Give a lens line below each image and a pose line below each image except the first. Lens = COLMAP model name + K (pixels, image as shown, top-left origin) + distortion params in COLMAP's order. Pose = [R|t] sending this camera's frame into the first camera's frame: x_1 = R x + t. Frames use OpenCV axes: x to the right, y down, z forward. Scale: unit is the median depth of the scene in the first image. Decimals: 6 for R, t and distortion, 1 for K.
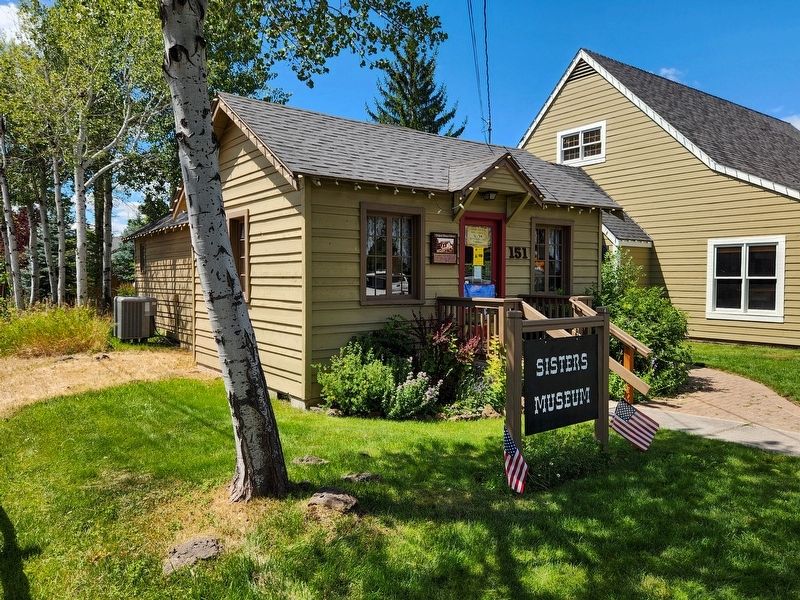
lens RADIAL K [[592.1, 0, 400.0], [0, 592.1, 300.0], [0, 0, 1]] dist [0.068637, 0.000880]
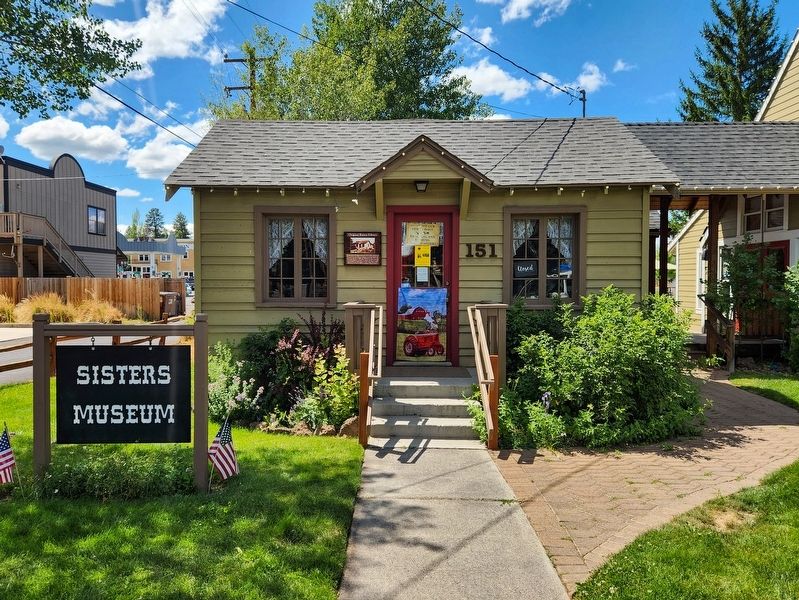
lens RADIAL K [[583.1, 0, 399.5], [0, 583.1, 300.0], [0, 0, 1]] dist [0.037454, -0.000668]
pose [[0.794578, 0.021475, -0.606782, 0.749735], [-0.023662, 0.999710, 0.004395, -0.013697], [0.606700, 0.010866, 0.794856, 0.349484]]
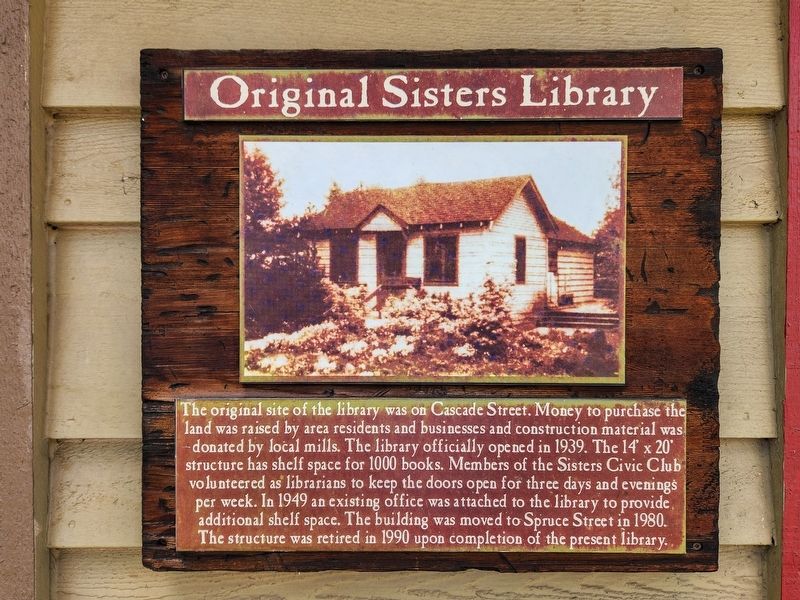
lens RADIAL K [[592.1, 0, 400.0], [0, 592.1, 300.0], [0, 0, 1]] dist [0.068637, 0.000880]
pose [[0.792383, 0.008419, -0.609966, 0.122644], [-0.023605, 0.999579, -0.016868, -0.096467], [0.609567, 0.027764, 0.792248, 1.057189]]
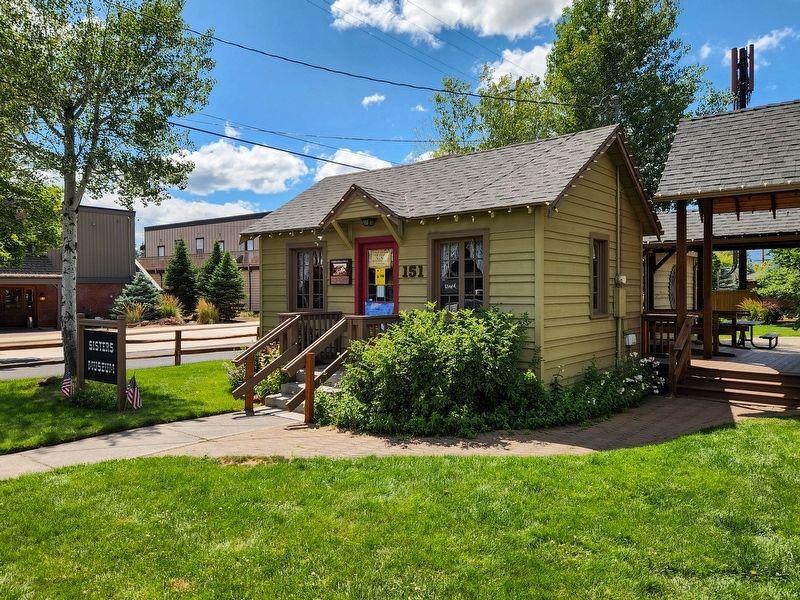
lens RADIAL K [[592.1, 0, 400.0], [0, 592.1, 300.0], [0, 0, 1]] dist [0.068637, 0.000880]
pose [[0.257717, 0.013282, -0.966129, 1.424375], [-0.036659, 0.999320, 0.003959, -0.043182], [0.965525, 0.034397, 0.258028, 0.898625]]
